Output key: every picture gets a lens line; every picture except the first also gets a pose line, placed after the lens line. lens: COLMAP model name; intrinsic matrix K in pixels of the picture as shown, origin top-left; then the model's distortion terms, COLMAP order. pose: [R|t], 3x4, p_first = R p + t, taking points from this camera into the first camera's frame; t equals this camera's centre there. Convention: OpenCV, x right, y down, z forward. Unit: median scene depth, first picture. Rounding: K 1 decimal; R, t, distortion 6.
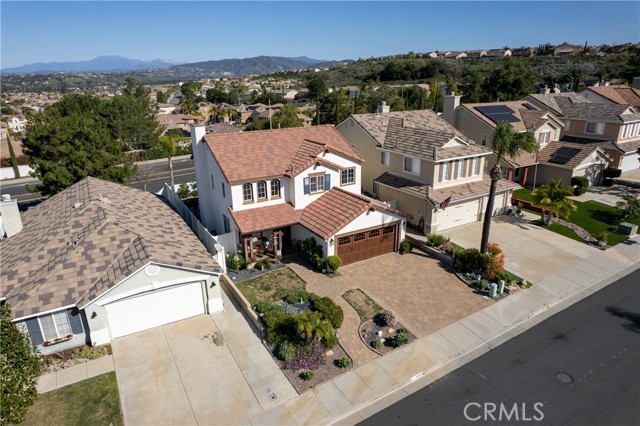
lens RADIAL K [[406.3, 0, 318.1], [0, 406.3, 218.9], [0, 0, 1]] dist [-0.027562, 0.004561]
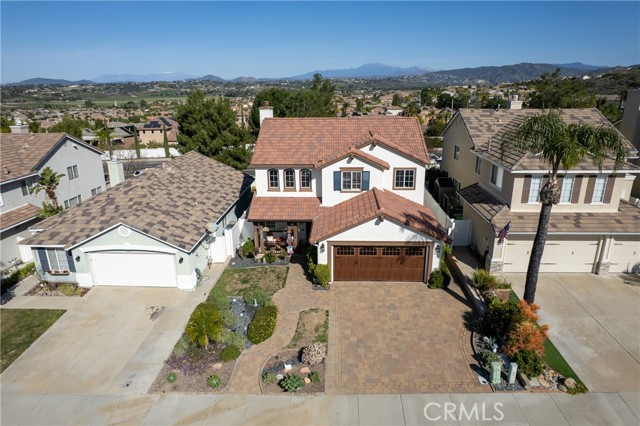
lens RADIAL K [[406.3, 0, 318.1], [0, 406.3, 218.9], [0, 0, 1]] dist [-0.027562, 0.004561]
pose [[0.838947, 0.176255, -0.514881, 0.400633], [-0.184397, 0.982201, 0.035773, -0.026396], [0.512021, 0.064931, 0.856515, 0.250788]]
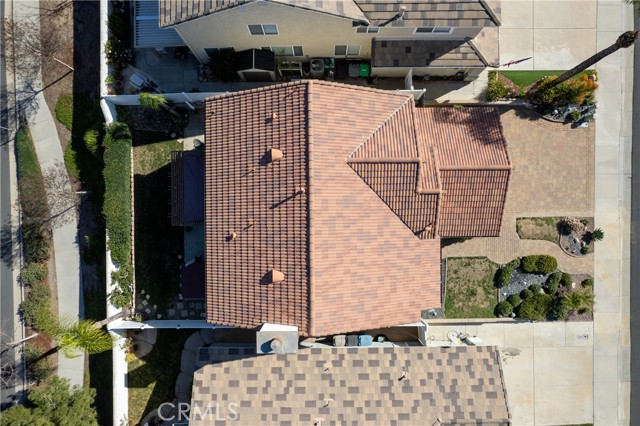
lens RADIAL K [[406.3, 0, 318.1], [0, 406.3, 218.9], [0, 0, 1]] dist [-0.027562, 0.004561]
pose [[0.489310, -0.871903, 0.018979, -0.150414], [0.292968, 0.184832, 0.938087, -0.827186], [-0.821429, -0.453455, 0.345880, 0.915624]]
